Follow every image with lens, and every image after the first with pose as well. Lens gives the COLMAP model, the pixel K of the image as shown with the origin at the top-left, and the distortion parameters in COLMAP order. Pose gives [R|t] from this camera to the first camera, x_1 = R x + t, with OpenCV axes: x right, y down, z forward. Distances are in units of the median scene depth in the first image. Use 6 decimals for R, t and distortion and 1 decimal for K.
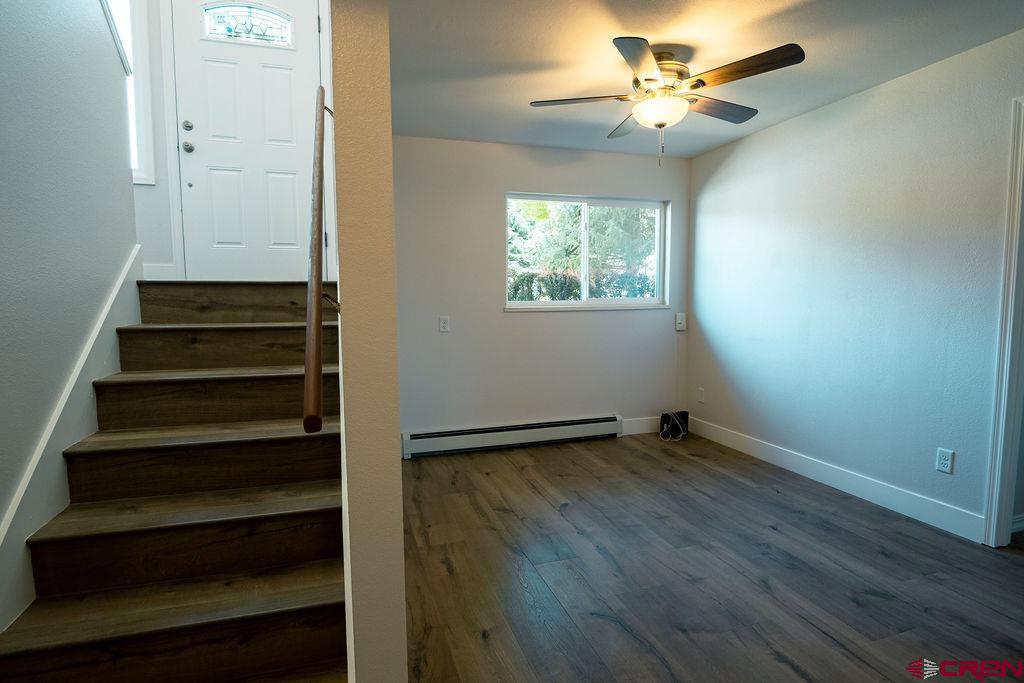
lens RADIAL K [[525.1, 0, 509.8], [0, 525.1, 342.9], [0, 0, 1]] dist [-0.018440, -0.001152]
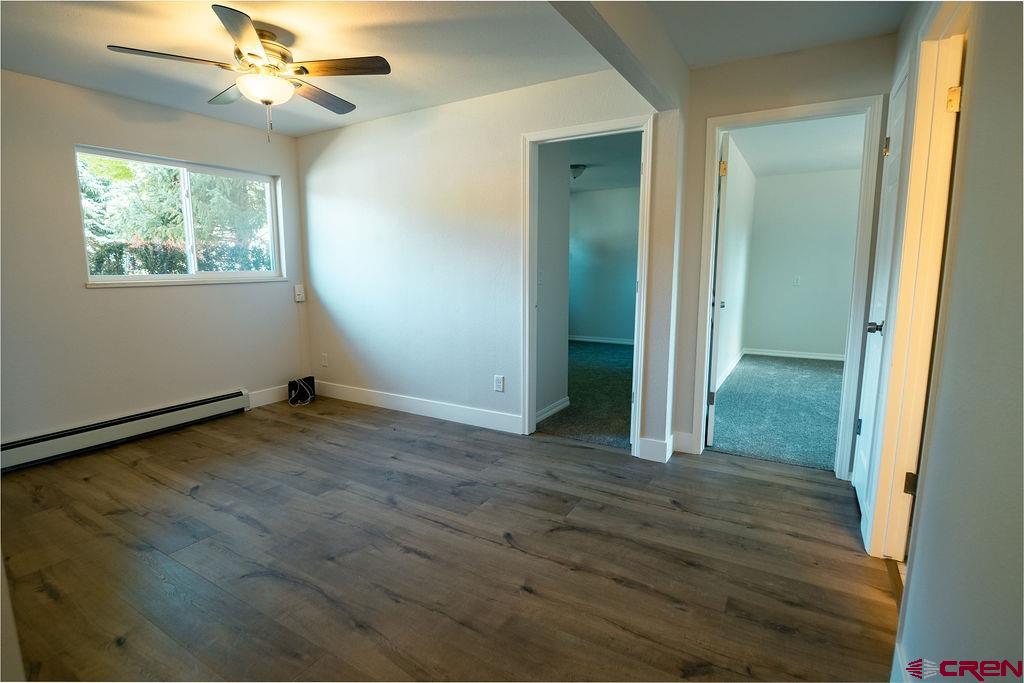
lens RADIAL K [[495.2, 0, 503.8], [0, 495.2, 340.9], [0, 0, 1]] dist [-0.021317, -0.003276]
pose [[0.756181, -0.091911, 0.647876, -0.023695], [0.057482, 0.995589, 0.074148, 0.007813], [-0.651833, -0.018828, 0.758129, -0.040653]]
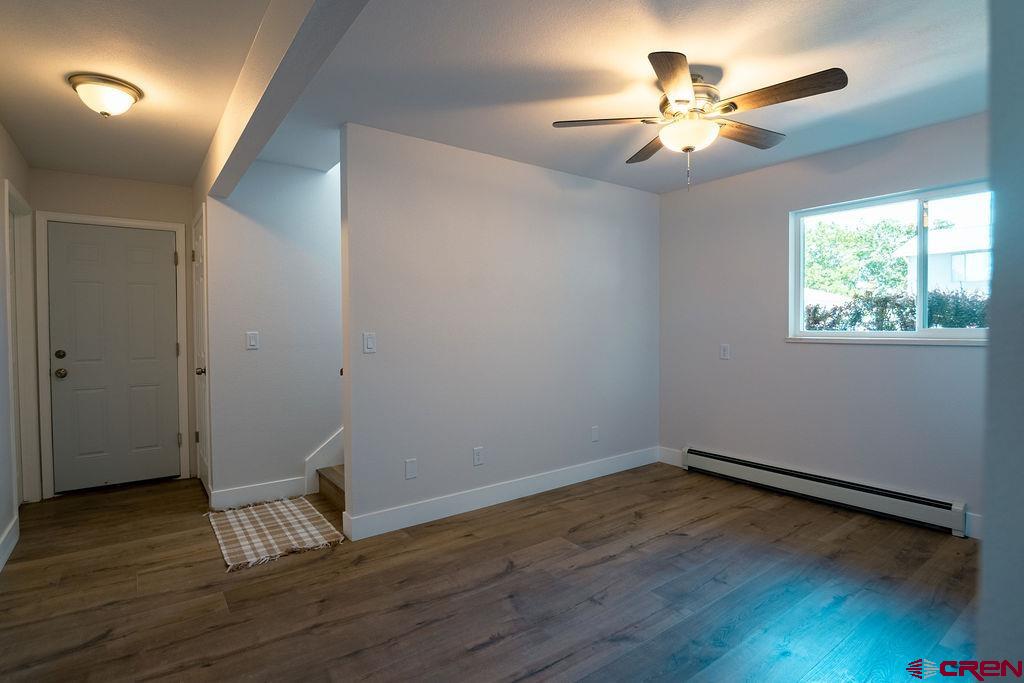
lens RADIAL K [[495.2, 0, 495.5], [0, 495.2, 337.6], [0, 0, 1]] dist [-0.021317, -0.003276]
pose [[0.323199, 0.027059, -0.945944, 0.862899], [-0.083676, 0.996493, -0.000084, -0.033580], [0.942624, 0.079180, 0.324330, 0.331485]]
